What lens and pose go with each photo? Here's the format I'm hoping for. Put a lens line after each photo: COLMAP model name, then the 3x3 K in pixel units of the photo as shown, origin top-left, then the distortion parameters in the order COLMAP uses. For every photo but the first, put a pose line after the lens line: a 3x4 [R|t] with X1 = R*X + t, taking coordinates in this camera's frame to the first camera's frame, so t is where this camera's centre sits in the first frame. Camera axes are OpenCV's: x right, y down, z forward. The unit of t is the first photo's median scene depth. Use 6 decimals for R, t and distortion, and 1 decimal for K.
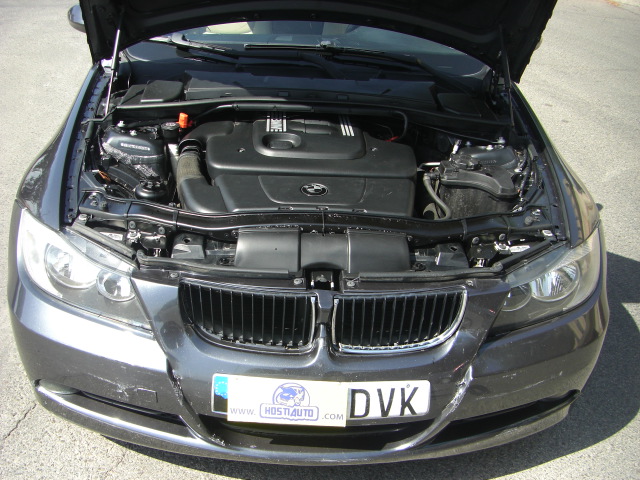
lens RADIAL K [[729.7, 0, 301.7], [0, 729.7, 269.7], [0, 0, 1]] dist [-0.211989, 0.166940]
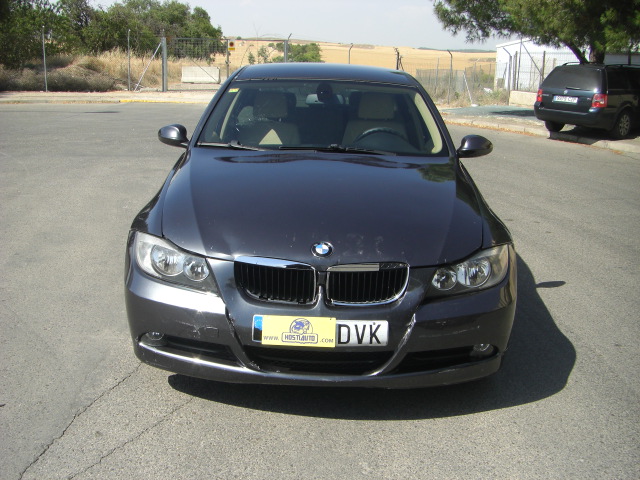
lens RADIAL K [[729.7, 0, 301.7], [0, 729.7, 269.7], [0, 0, 1]] dist [-0.211989, 0.166940]
pose [[0.998074, -0.006036, -0.061742, 0.085289], [-0.008172, 0.973787, -0.227314, 0.404374], [0.061495, 0.227380, 0.971862, -0.595204]]
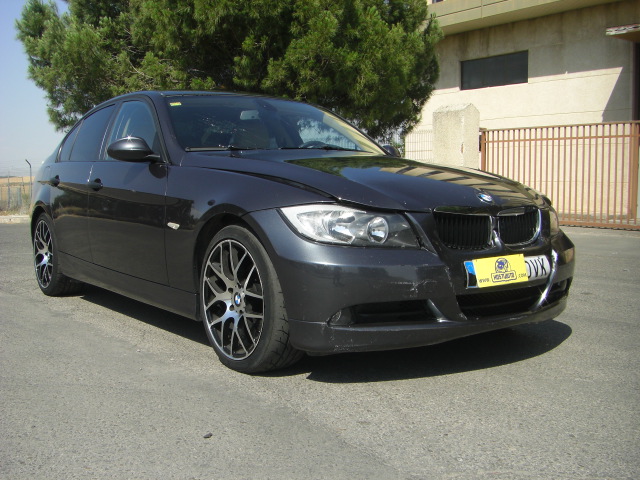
lens RADIAL K [[729.7, 0, 301.7], [0, 729.7, 269.7], [0, 0, 1]] dist [-0.211989, 0.166940]
pose [[0.830132, -0.117689, 0.545004, -1.273046], [0.316886, 0.903843, -0.287492, 0.496685], [-0.458764, 0.411360, 0.787603, -0.102702]]
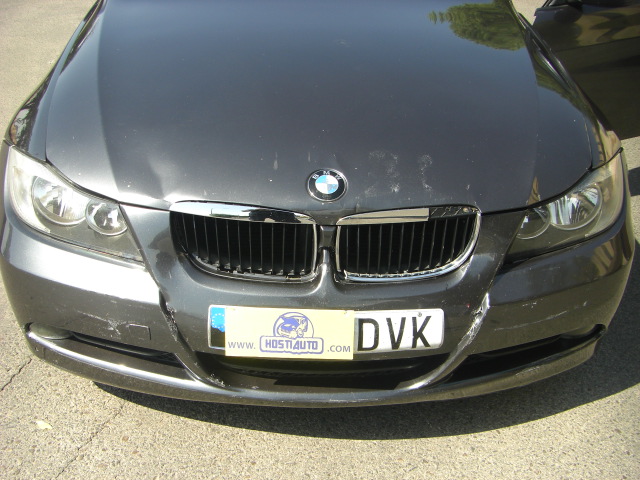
lens RADIAL K [[729.7, 0, 301.7], [0, 729.7, 269.7], [0, 0, 1]] dist [-0.211989, 0.166940]
pose [[0.999424, -0.022167, -0.025688, 0.020947], [0.022398, 0.999711, 0.008767, 0.089877], [0.025487, -0.009337, 0.999632, 0.068544]]
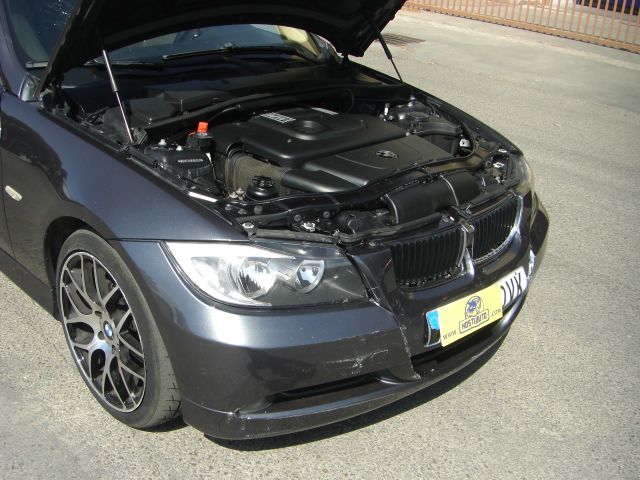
lens RADIAL K [[729.7, 0, 301.7], [0, 729.7, 269.7], [0, 0, 1]] dist [-0.211989, 0.166940]
pose [[0.744042, -0.303481, 0.595232, -0.920851], [0.310166, 0.945965, 0.094595, -0.093793], [-0.591776, 0.114238, 0.797967, 0.168056]]
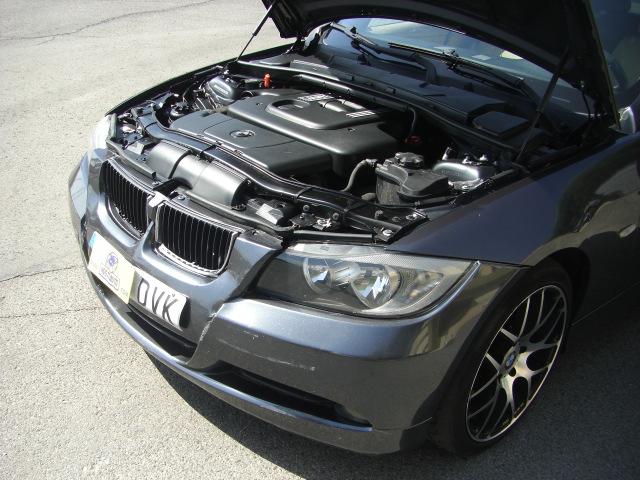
lens RADIAL K [[729.7, 0, 301.7], [0, 729.7, 269.7], [0, 0, 1]] dist [-0.211989, 0.166940]
pose [[0.650943, 0.335018, -0.681202, 1.001936], [-0.401135, 0.913637, 0.066014, -0.027275], [0.644488, 0.230283, 0.729113, 0.298681]]
